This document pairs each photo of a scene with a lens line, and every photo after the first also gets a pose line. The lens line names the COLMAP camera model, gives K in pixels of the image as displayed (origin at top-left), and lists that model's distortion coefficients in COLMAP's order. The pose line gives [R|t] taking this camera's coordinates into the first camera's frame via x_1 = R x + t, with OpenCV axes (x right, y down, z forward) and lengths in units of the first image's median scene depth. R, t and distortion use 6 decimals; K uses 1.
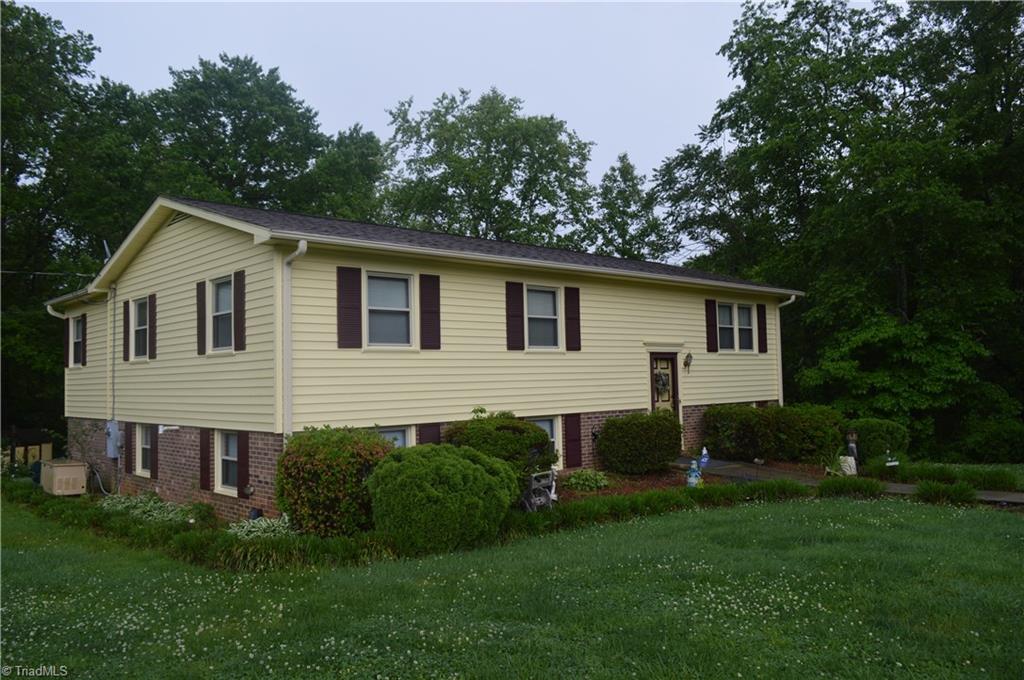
lens RADIAL K [[805.6, 0, 512.1], [0, 805.6, 339.1], [0, 0, 1]] dist [-0.012637, -0.002639]
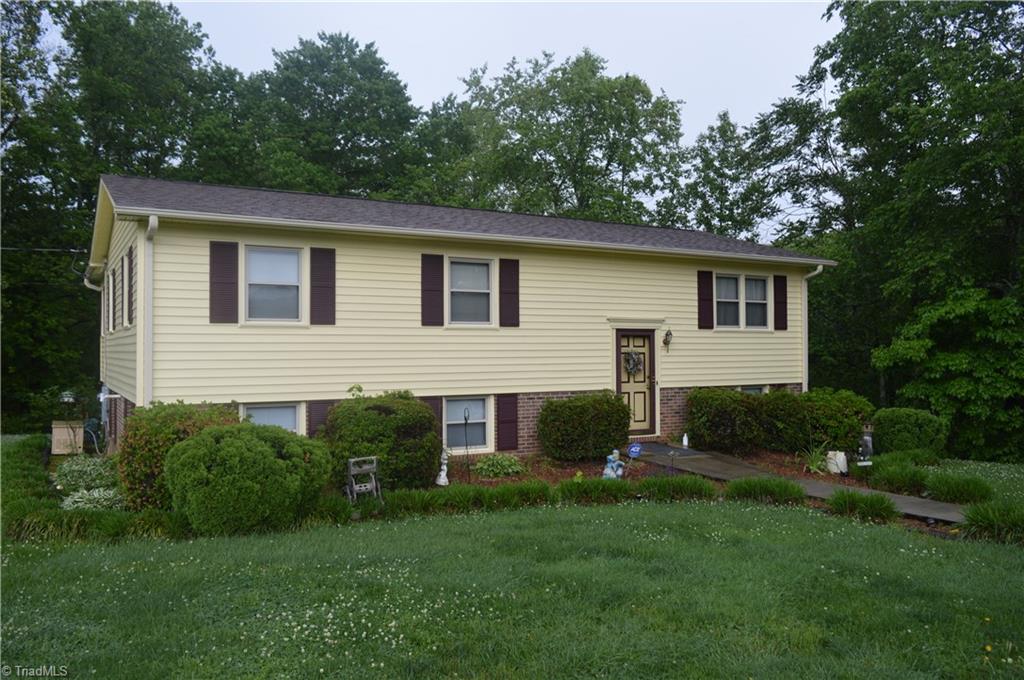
lens RADIAL K [[805.6, 0, 508.8], [0, 805.6, 340.6], [0, 0, 1]] dist [-0.012637, -0.002639]
pose [[0.974583, 0.014998, -0.223526, 0.188025], [-0.005992, 0.999145, 0.040916, -0.005135], [0.223949, -0.038537, 0.973839, 0.056254]]
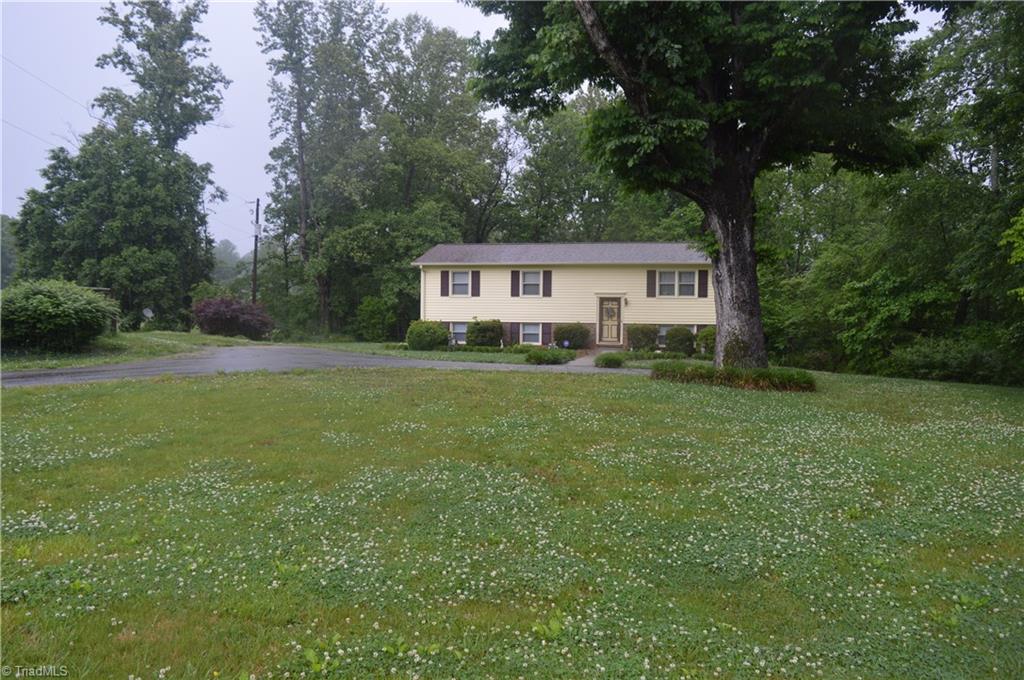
lens RADIAL K [[805.6, 0, 512.0], [0, 805.6, 339.0], [0, 0, 1]] dist [-0.012637, -0.002639]
pose [[0.593621, 0.029562, -0.804201, 1.296147], [0.012658, 0.998858, 0.046060, 0.018700], [0.804645, -0.037522, 0.592570, -0.347713]]
